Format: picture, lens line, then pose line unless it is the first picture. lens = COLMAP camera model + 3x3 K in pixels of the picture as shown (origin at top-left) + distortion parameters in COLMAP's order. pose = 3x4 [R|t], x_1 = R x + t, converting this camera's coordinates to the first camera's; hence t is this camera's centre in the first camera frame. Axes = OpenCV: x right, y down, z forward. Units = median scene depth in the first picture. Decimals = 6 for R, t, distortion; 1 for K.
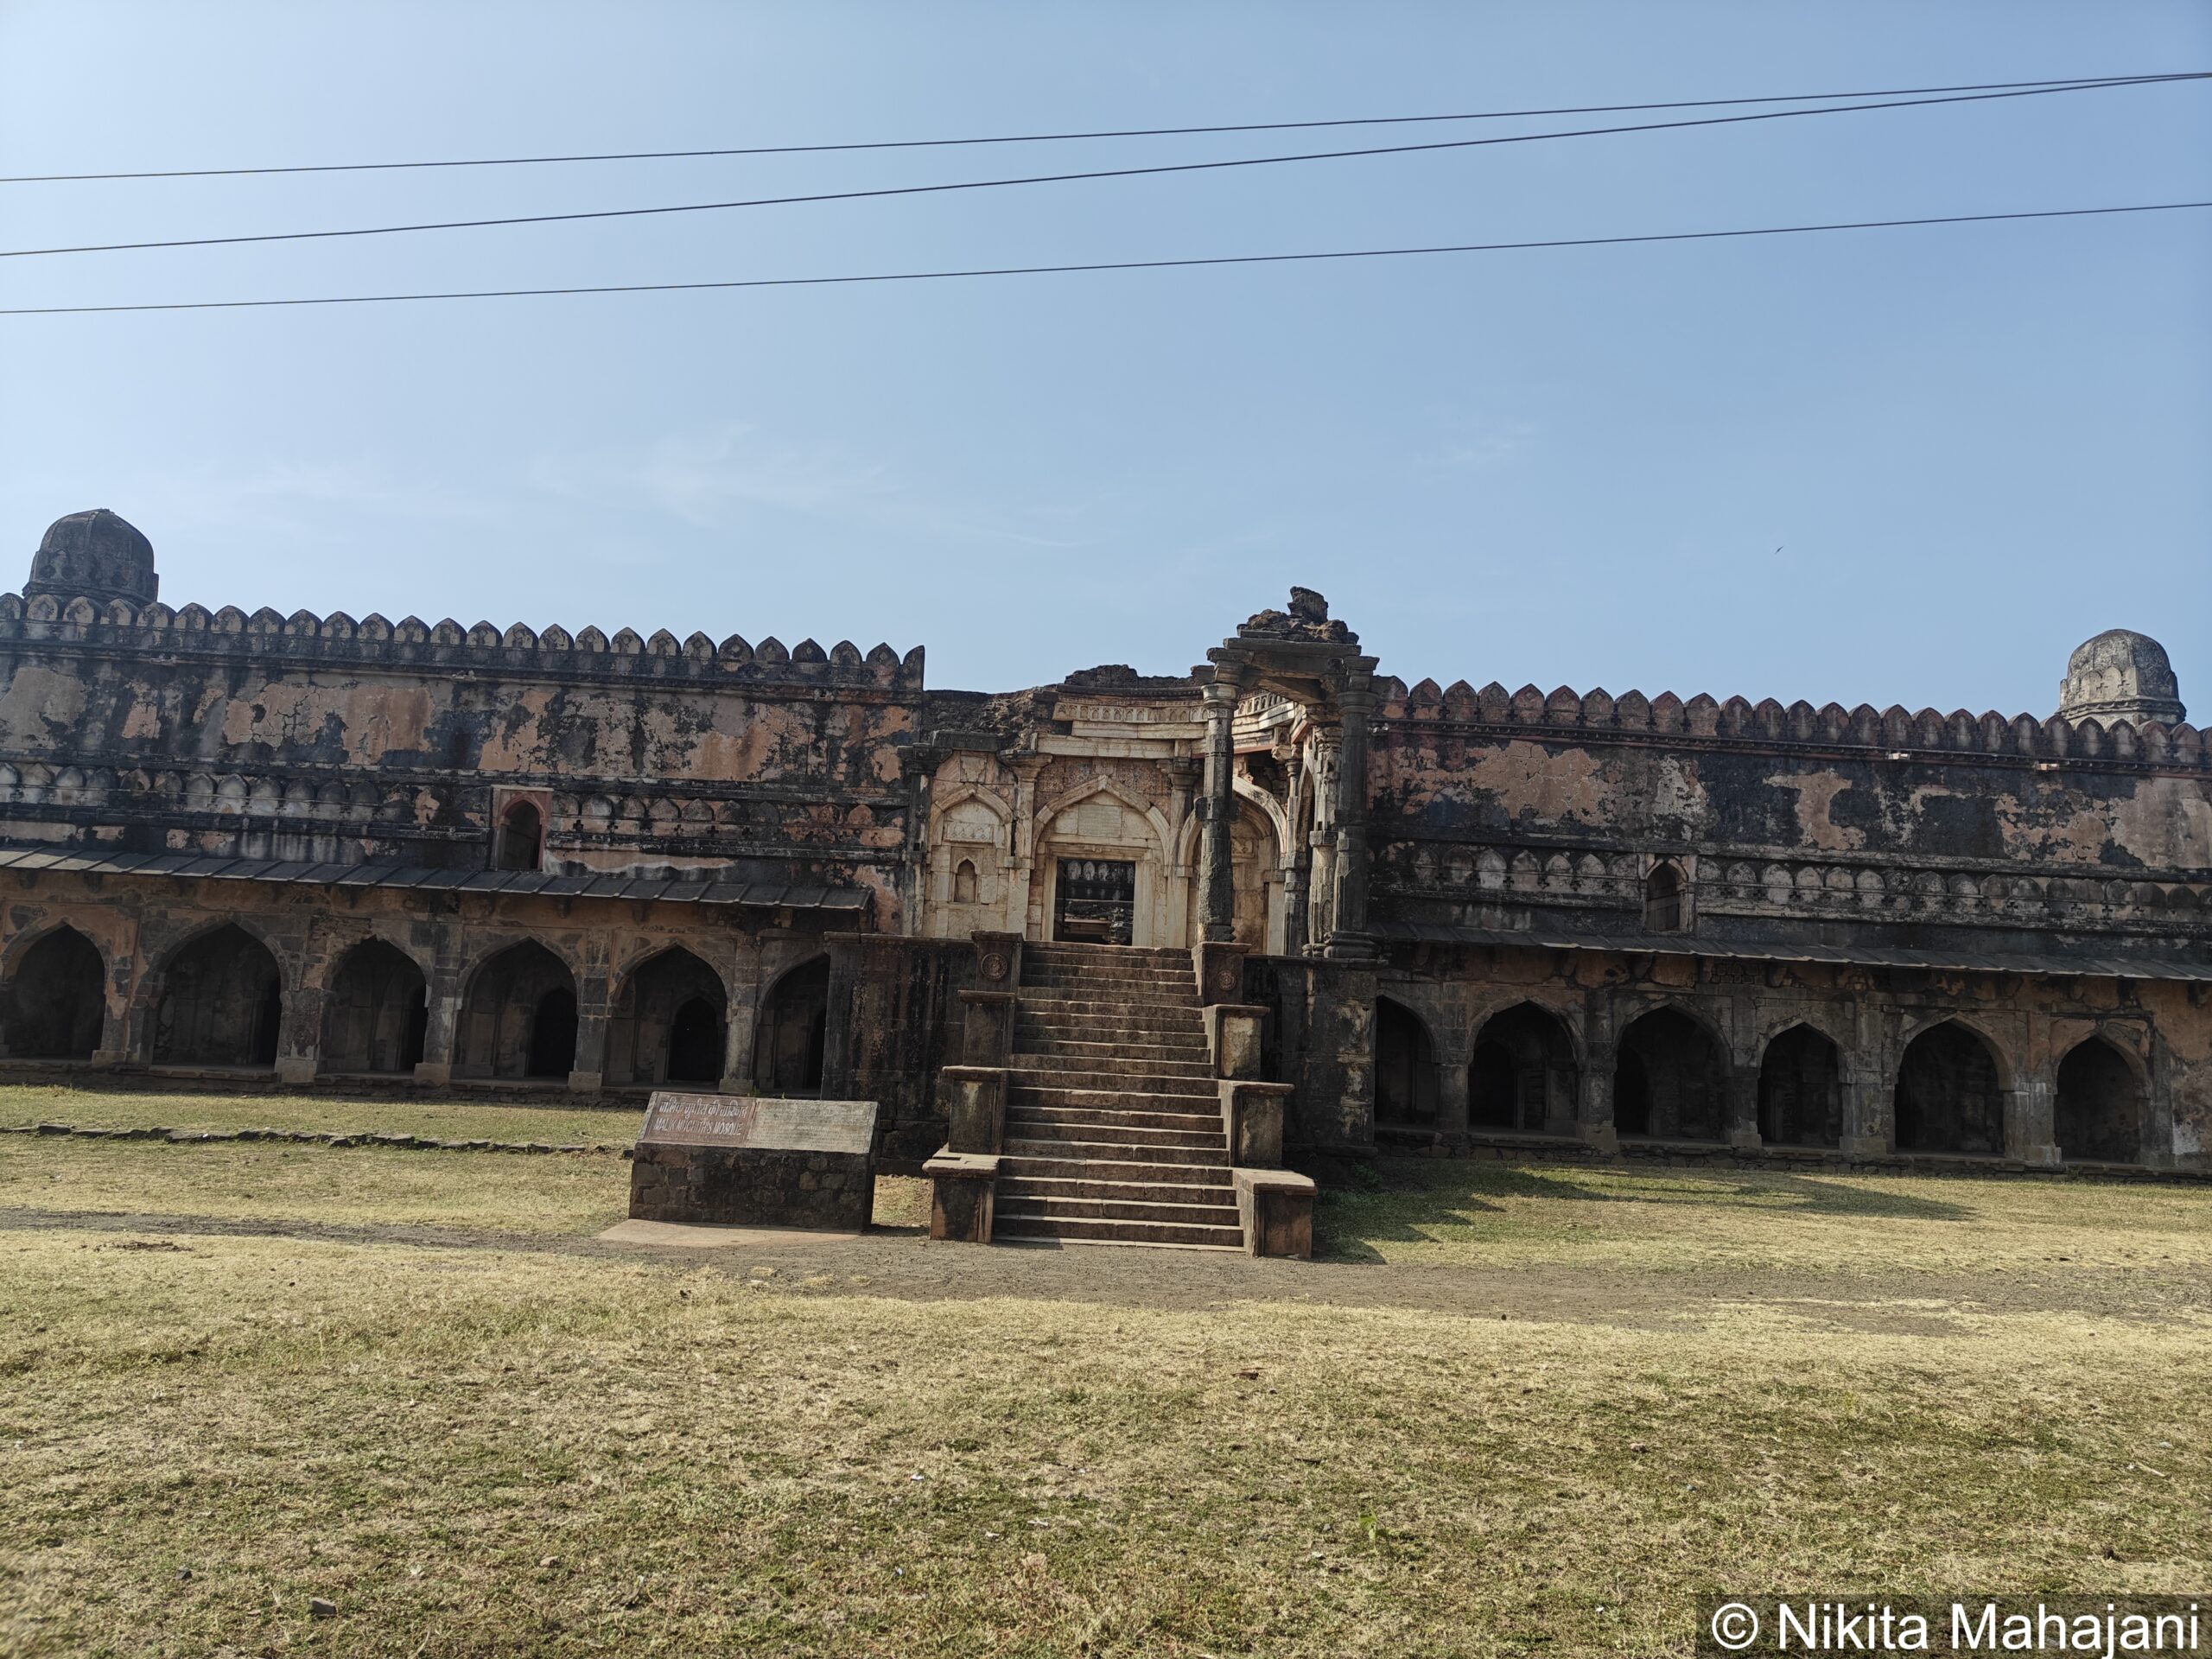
lens RADIAL K [[1556.5, 0, 1102.4], [0, 1556.5, 833.1], [0, 0, 1]] dist [0.027231, -0.030805]
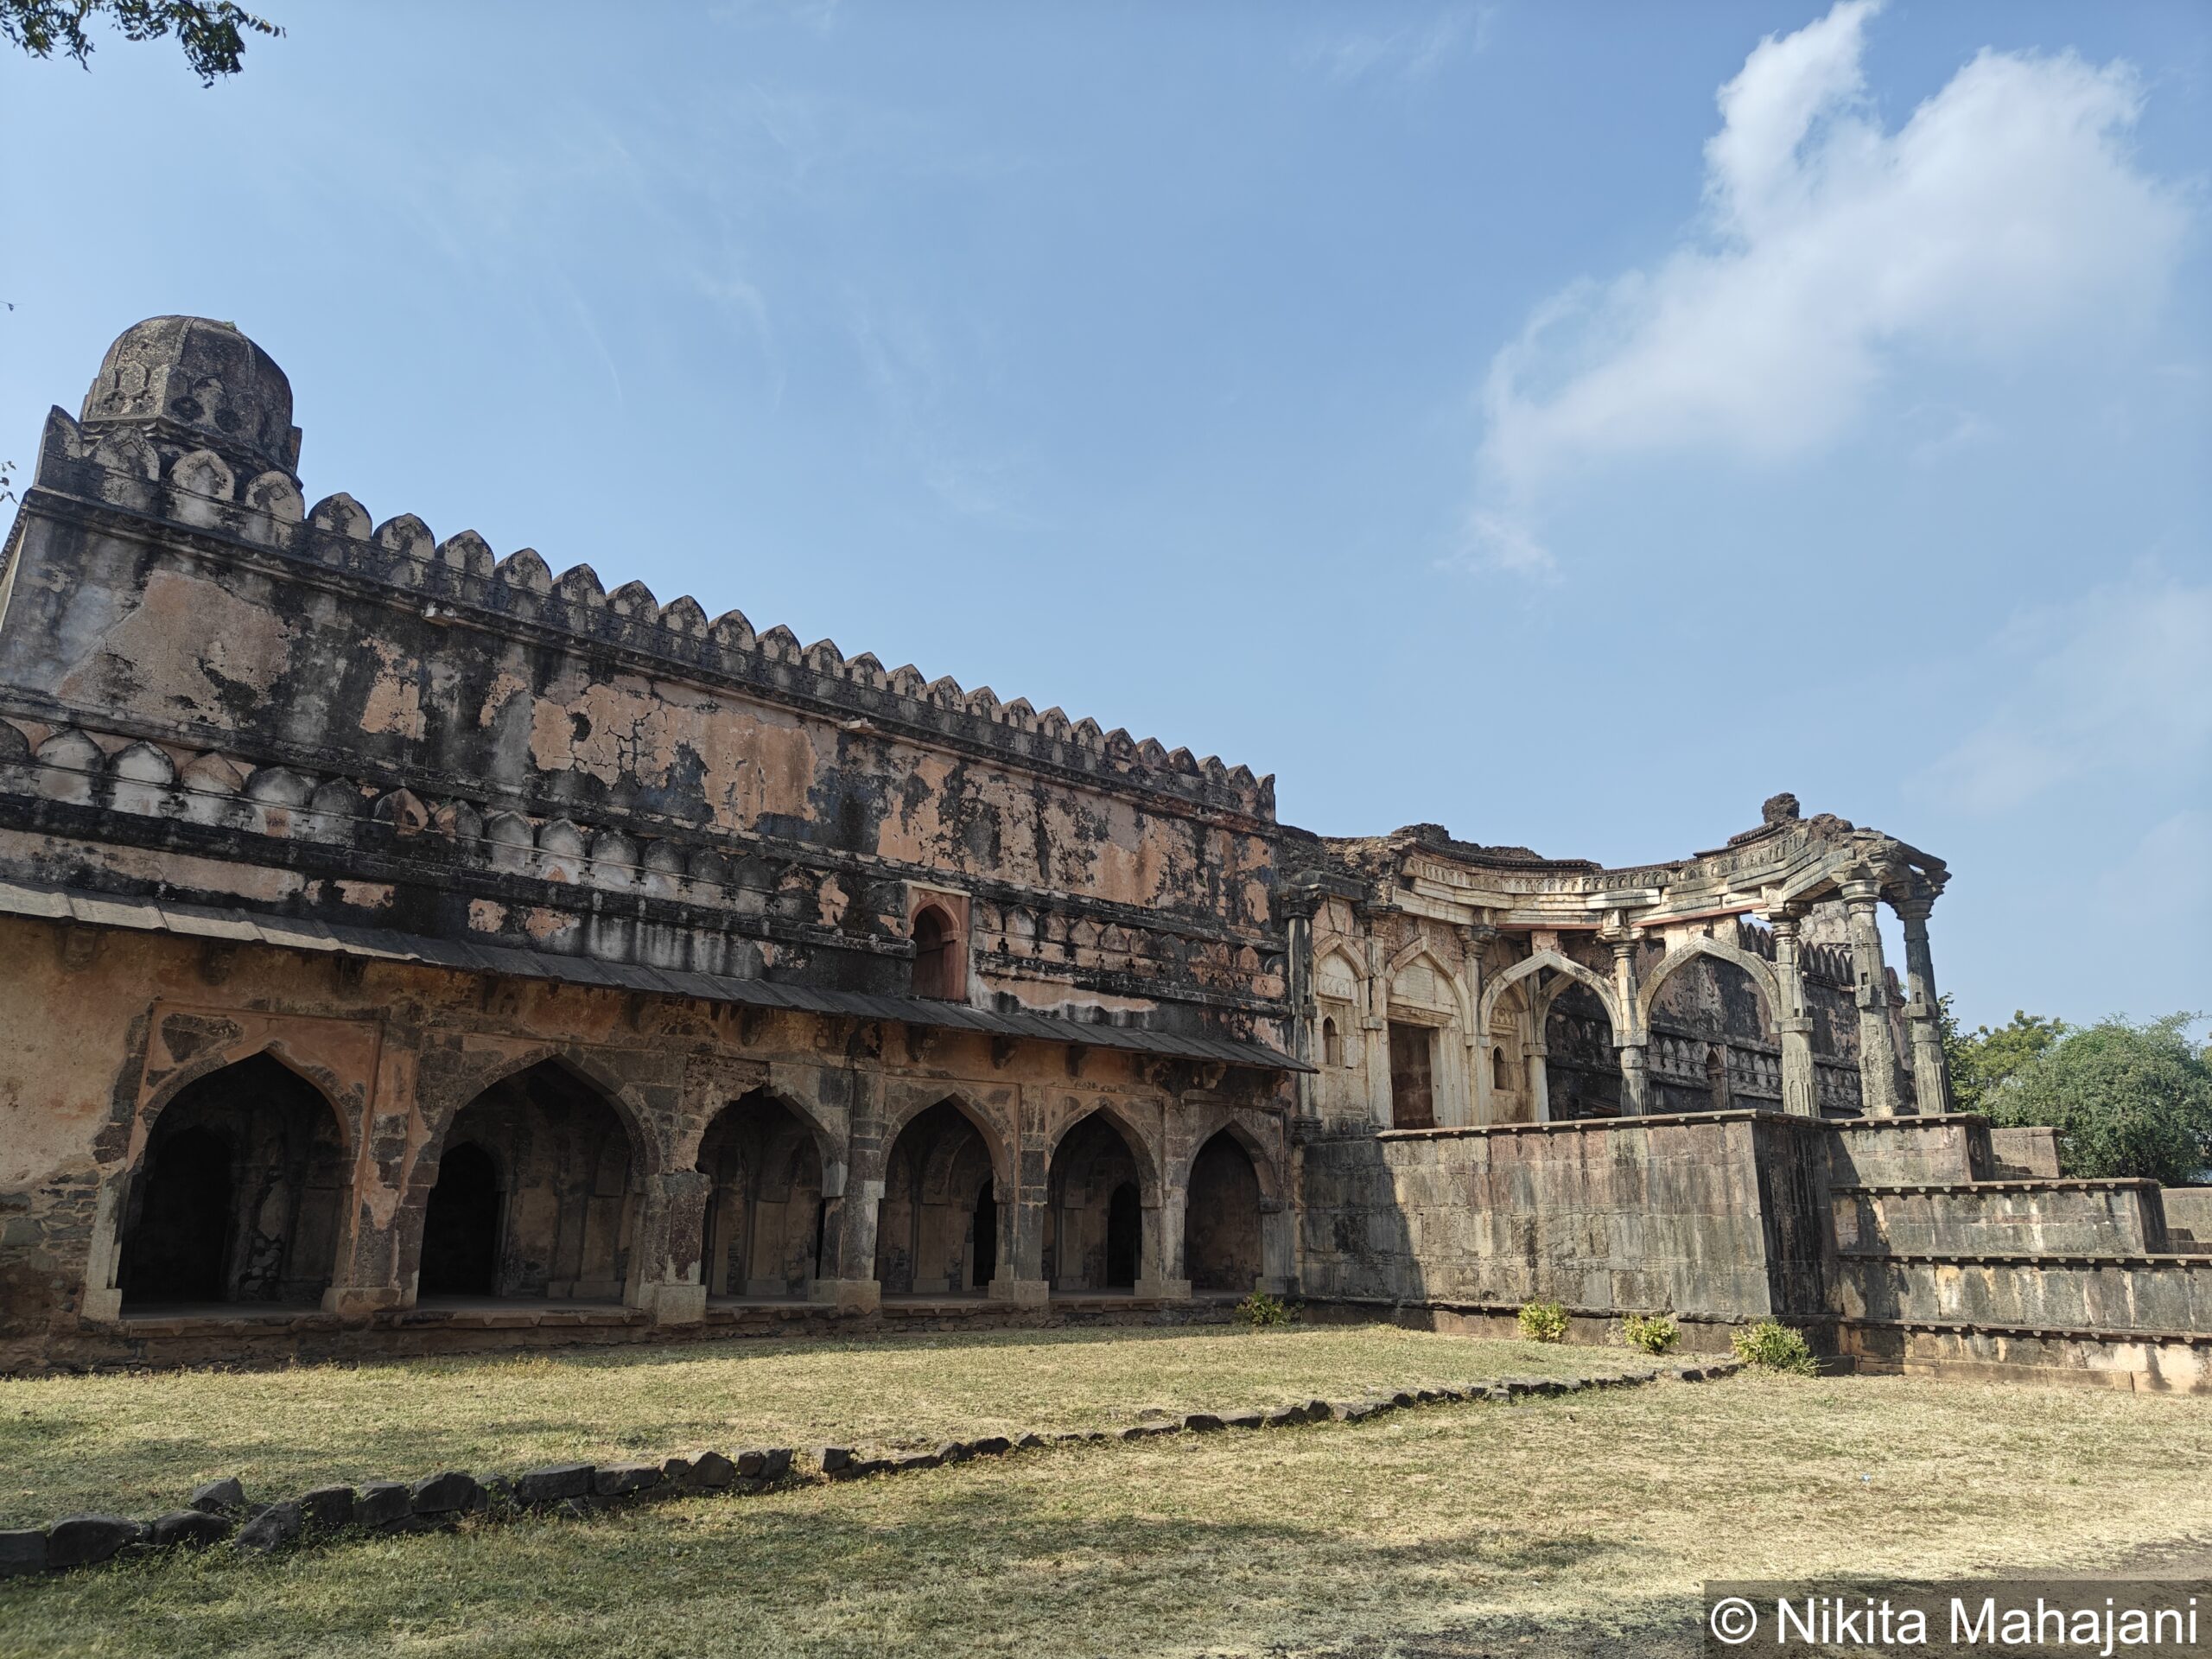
lens RADIAL K [[1556.5, 0, 1107.5], [0, 1556.5, 818.8], [0, 0, 1]] dist [0.027231, -0.030805]
pose [[0.764302, 0.131866, 0.631232, -0.773529], [-0.066841, 0.989796, -0.125840, 0.025584], [-0.641385, 0.053988, 0.765317, 0.382992]]
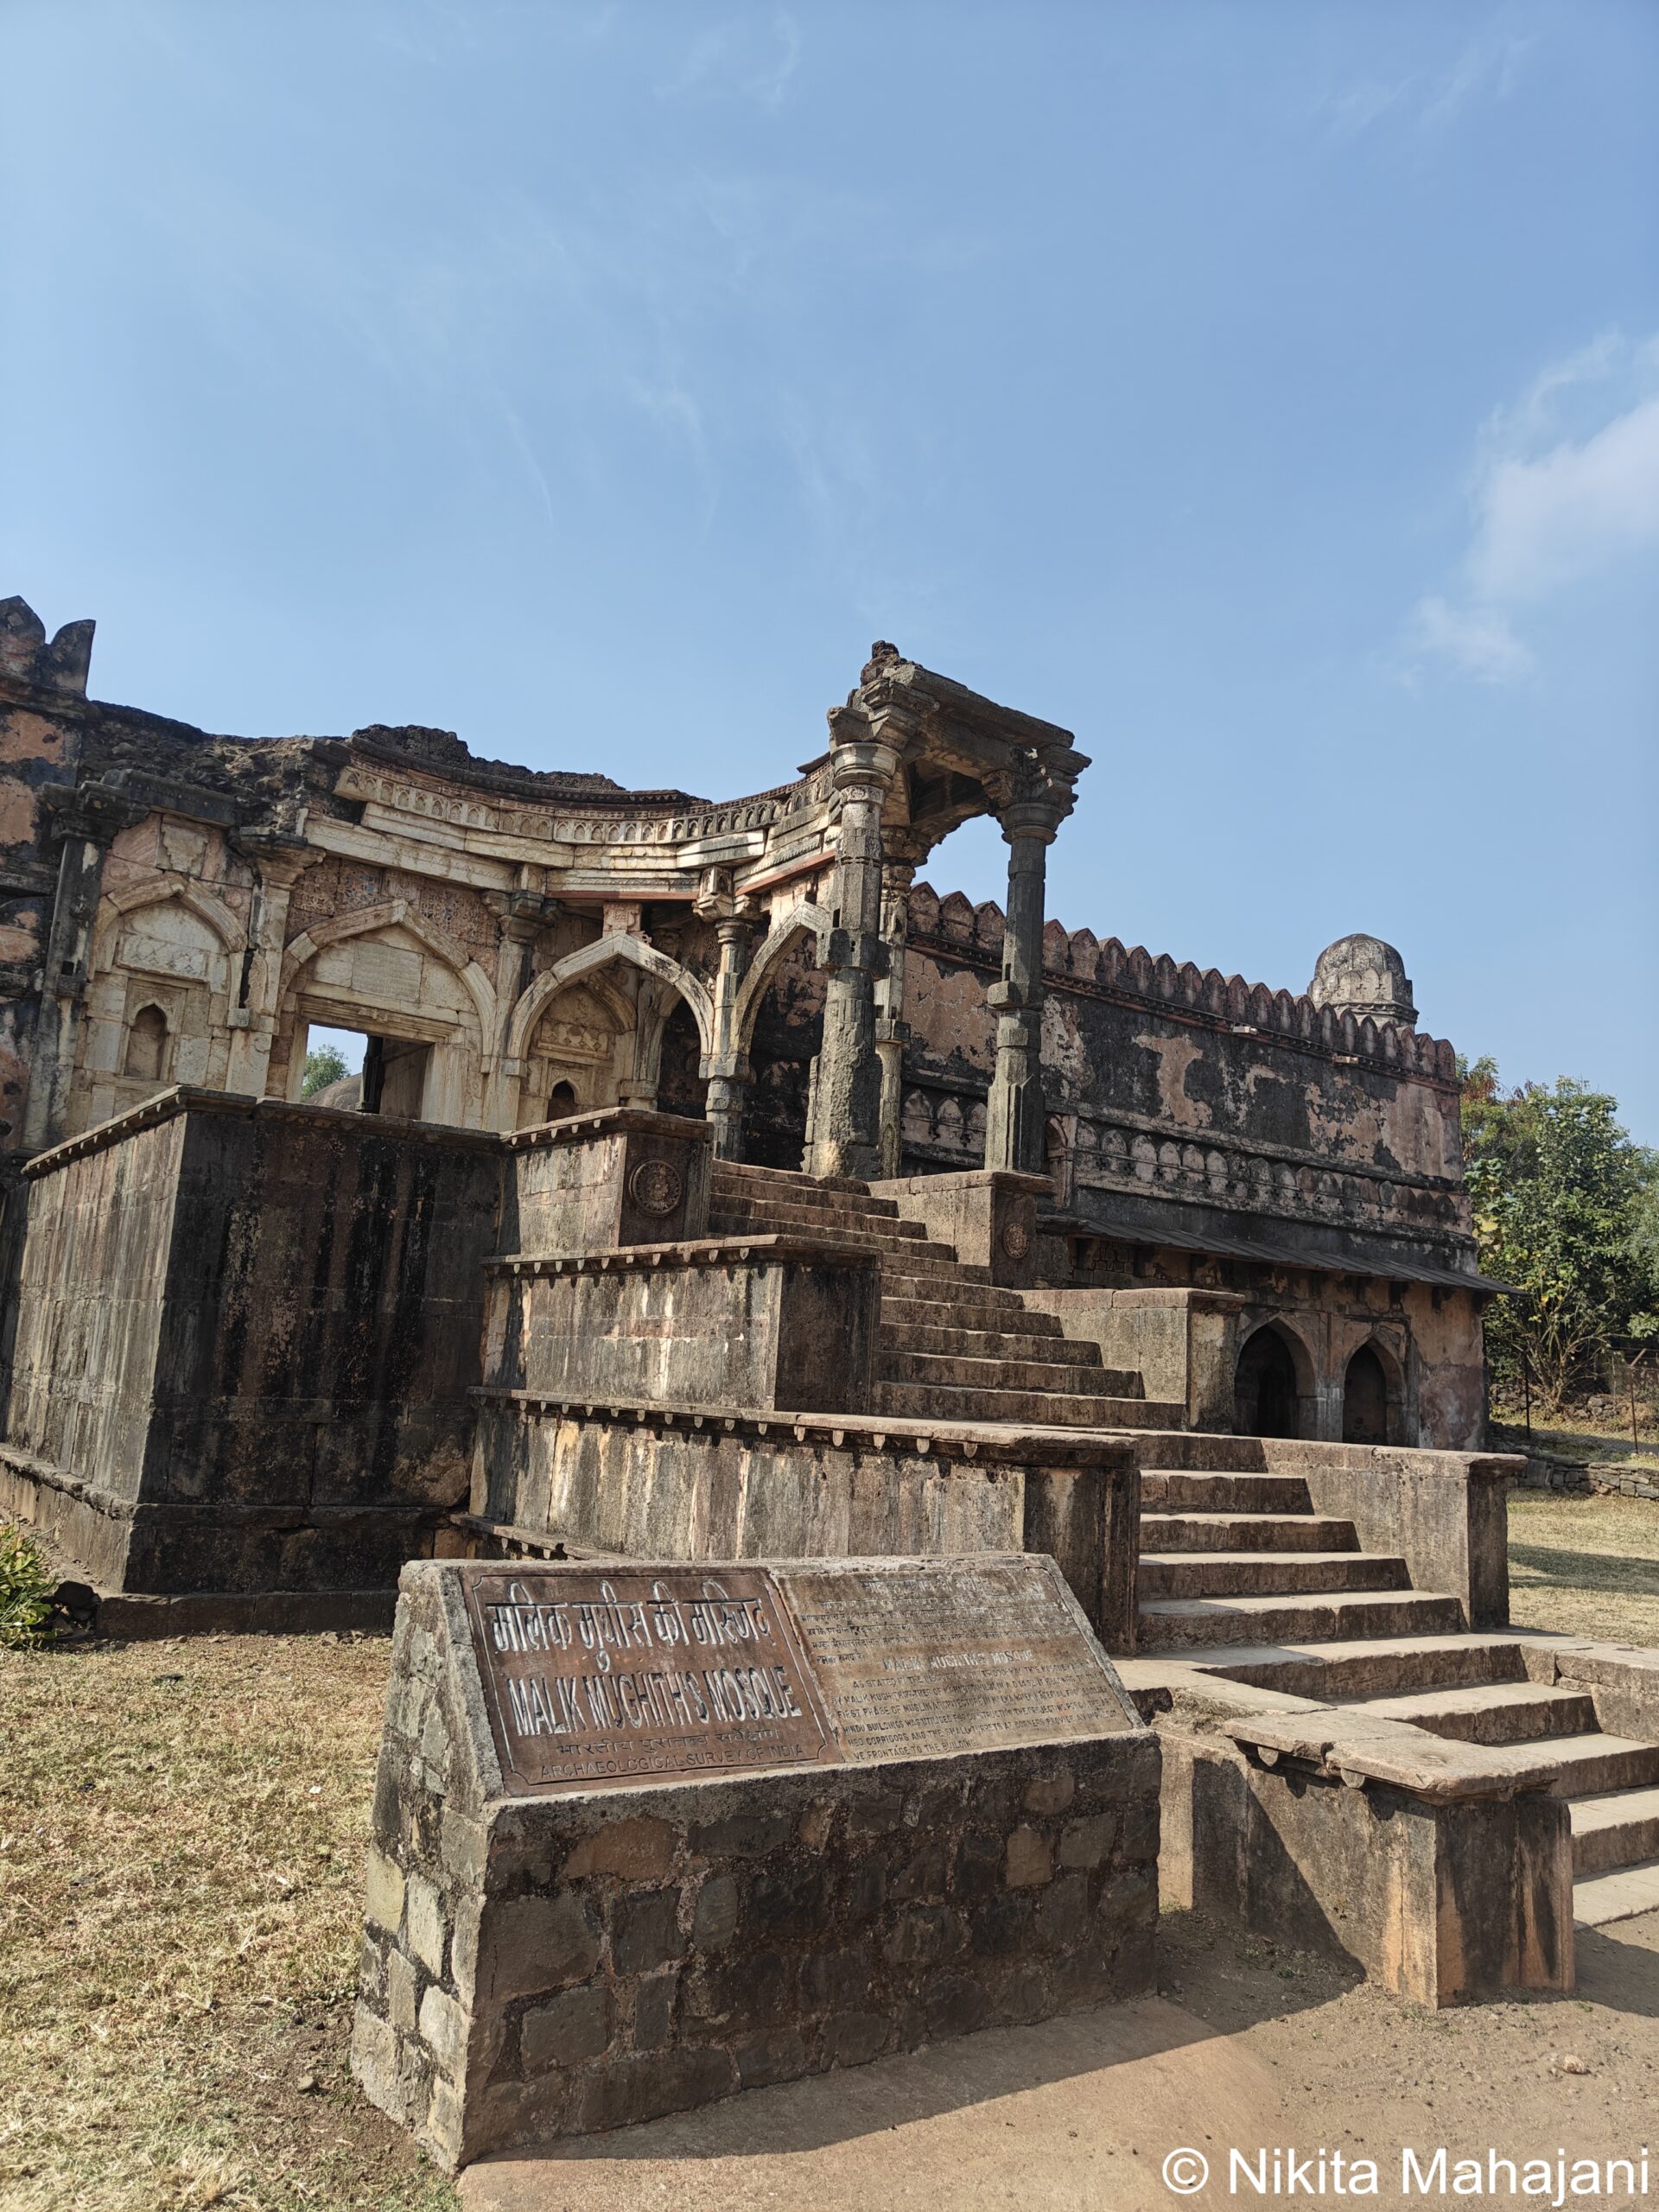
lens RADIAL K [[1556.5, 0, 832.7], [0, 1556.5, 1109.6], [0, 0, 1]] dist [0.027231, -0.030805]
pose [[0.827632, 0.096667, 0.552883, -0.194857], [-0.098810, 0.994766, -0.026014, 0.045821], [-0.552504, -0.033100, 0.832853, 0.381439]]
